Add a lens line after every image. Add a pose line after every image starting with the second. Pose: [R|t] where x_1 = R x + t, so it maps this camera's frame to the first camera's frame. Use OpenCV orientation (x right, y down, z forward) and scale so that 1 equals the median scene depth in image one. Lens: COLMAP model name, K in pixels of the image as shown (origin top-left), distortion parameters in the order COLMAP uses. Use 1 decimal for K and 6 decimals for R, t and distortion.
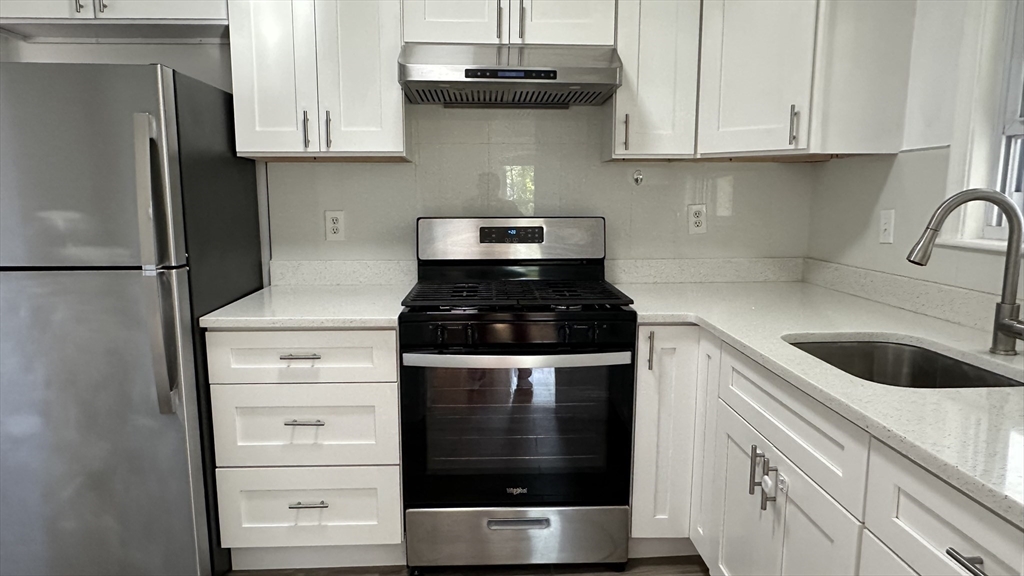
lens RADIAL K [[642.1, 0, 512.0], [0, 642.1, 288.0], [0, 0, 1]] dist [0.004246, 0.000909]
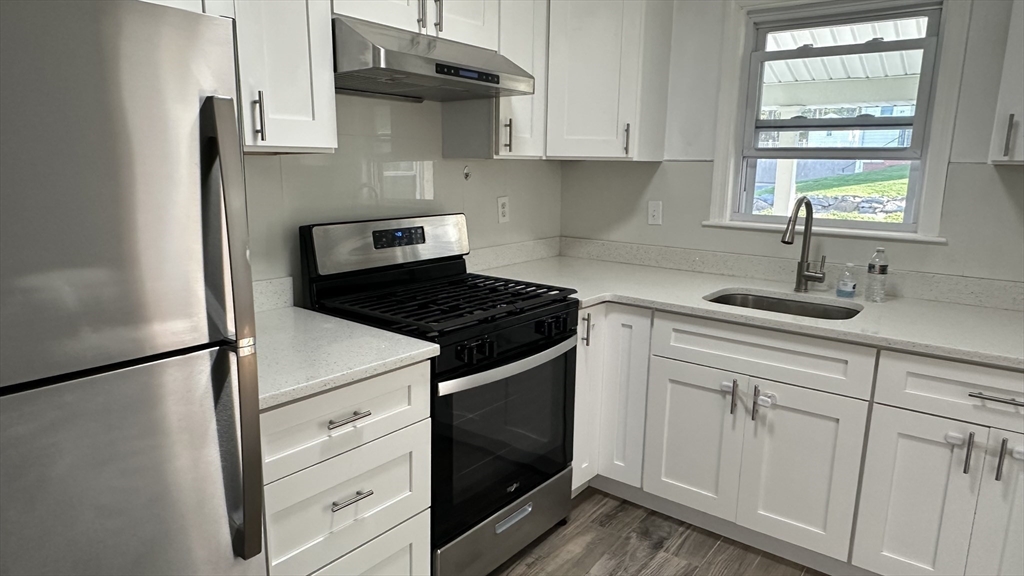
lens RADIAL K [[642.1, 0, 512.0], [0, 642.1, 288.0], [0, 0, 1]] dist [0.004246, 0.000909]
pose [[0.652173, -0.136175, 0.745739, -0.721564], [0.094108, 0.990667, 0.098599, -0.104327], [-0.752206, 0.005876, 0.658902, 0.319161]]
